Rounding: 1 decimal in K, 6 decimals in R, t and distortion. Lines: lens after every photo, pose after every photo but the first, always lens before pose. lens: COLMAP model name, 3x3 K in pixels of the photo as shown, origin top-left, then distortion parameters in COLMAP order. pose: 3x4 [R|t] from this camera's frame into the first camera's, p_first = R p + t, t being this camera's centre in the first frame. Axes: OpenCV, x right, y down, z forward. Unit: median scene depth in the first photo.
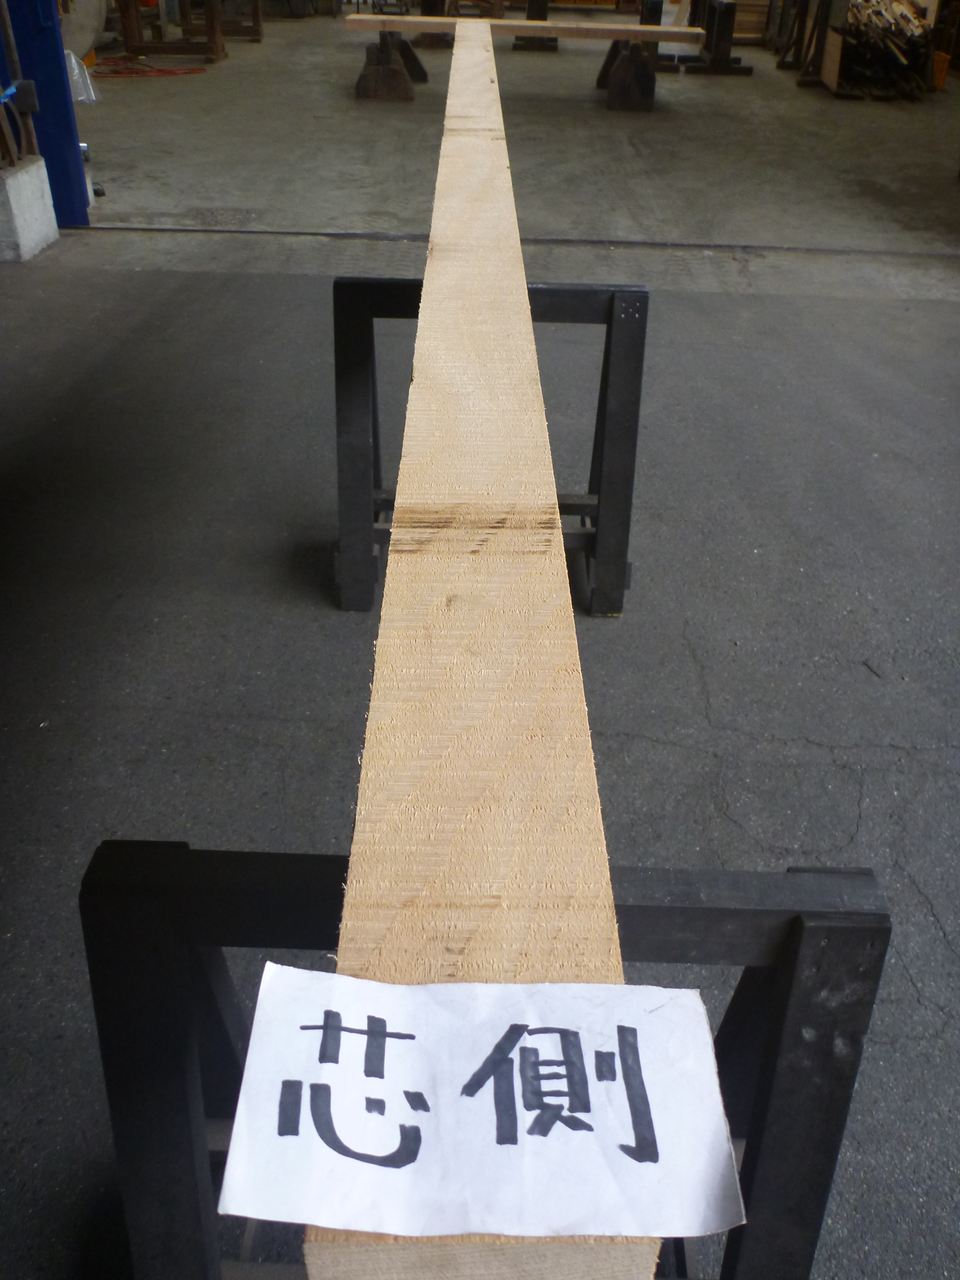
lens RADIAL K [[1063.9, 0, 482.5], [0, 1063.9, 638.8], [0, 0, 1]] dist [-0.023805, -0.008011]
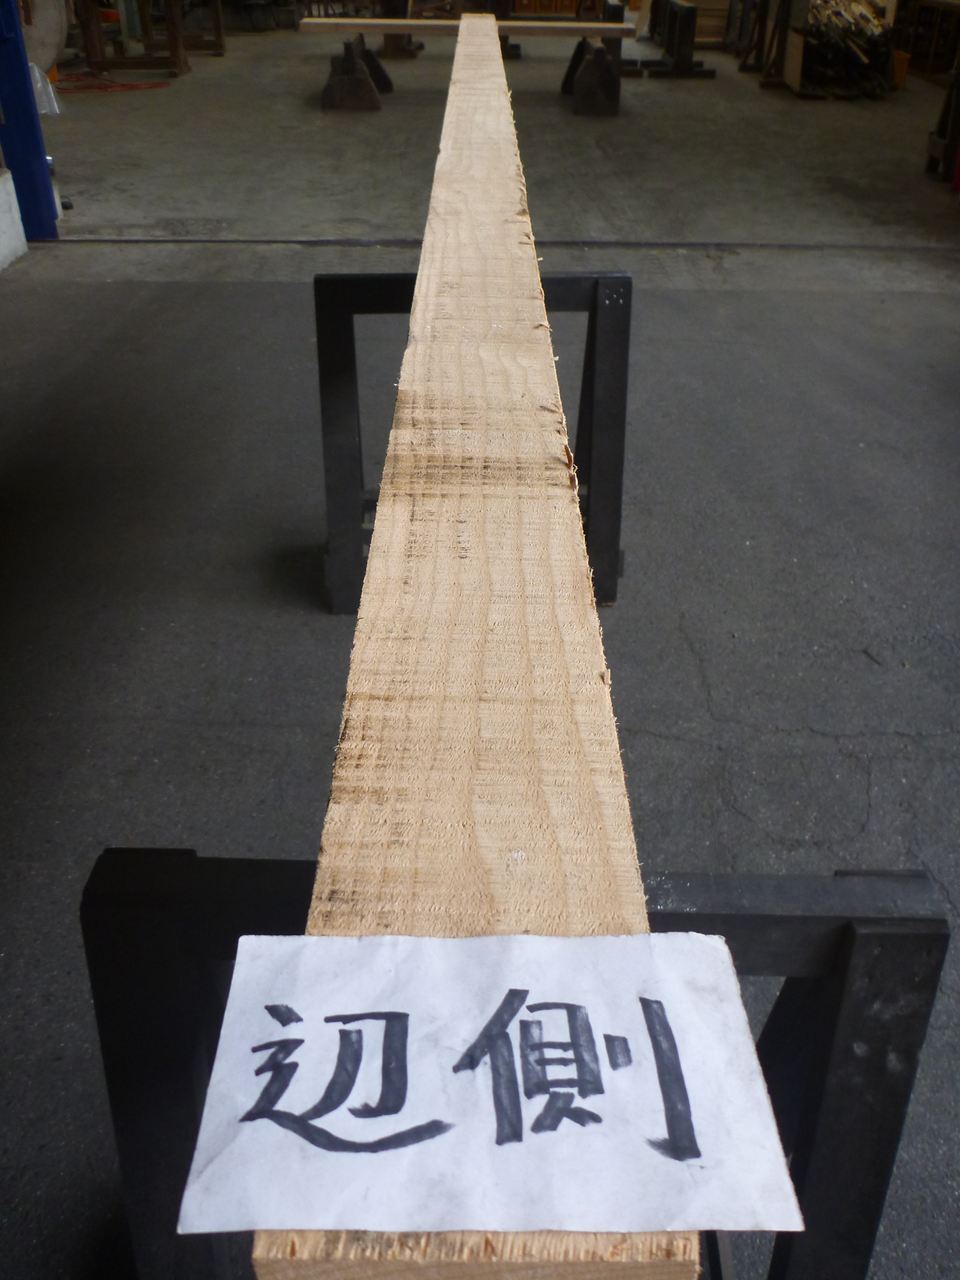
lens RADIAL K [[1063.9, 0, 478.0], [0, 1063.9, 636.3], [0, 0, 1]] dist [-0.023805, -0.008011]
pose [[0.999404, -0.029404, 0.018097, -0.015678], [0.029615, 0.999495, -0.011518, 0.009018], [-0.017749, 0.012047, 0.999770, 0.016458]]
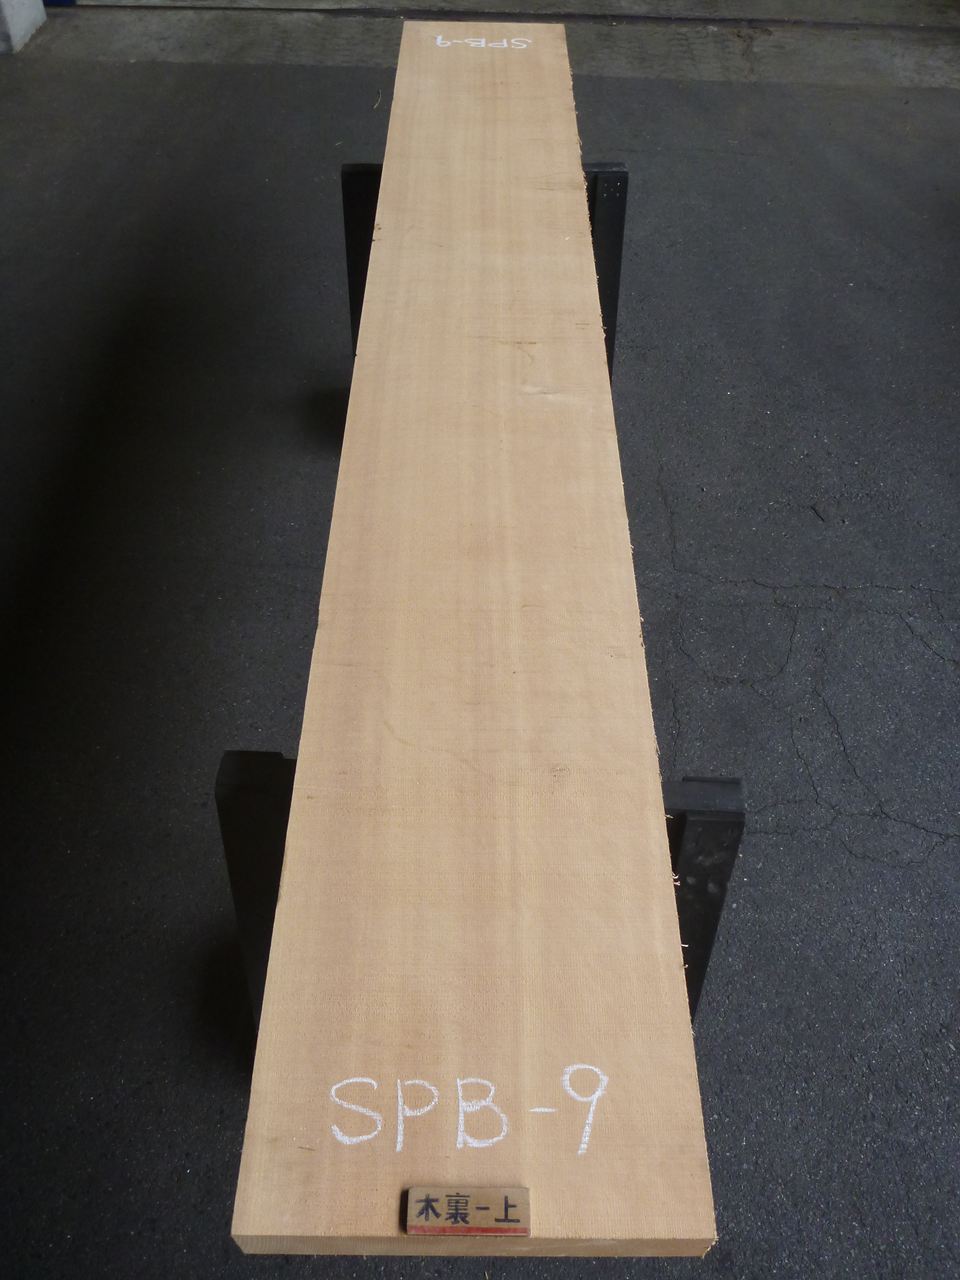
lens RADIAL K [[1063.9, 0, 484.3], [0, 1063.9, 635.8], [0, 0, 1]] dist [-0.023805, -0.008011]
pose [[0.999940, -0.009313, -0.005828, 0.006332], [0.010454, 0.969714, 0.244019, -0.118238], [0.003379, -0.244065, 0.969753, -0.148903]]
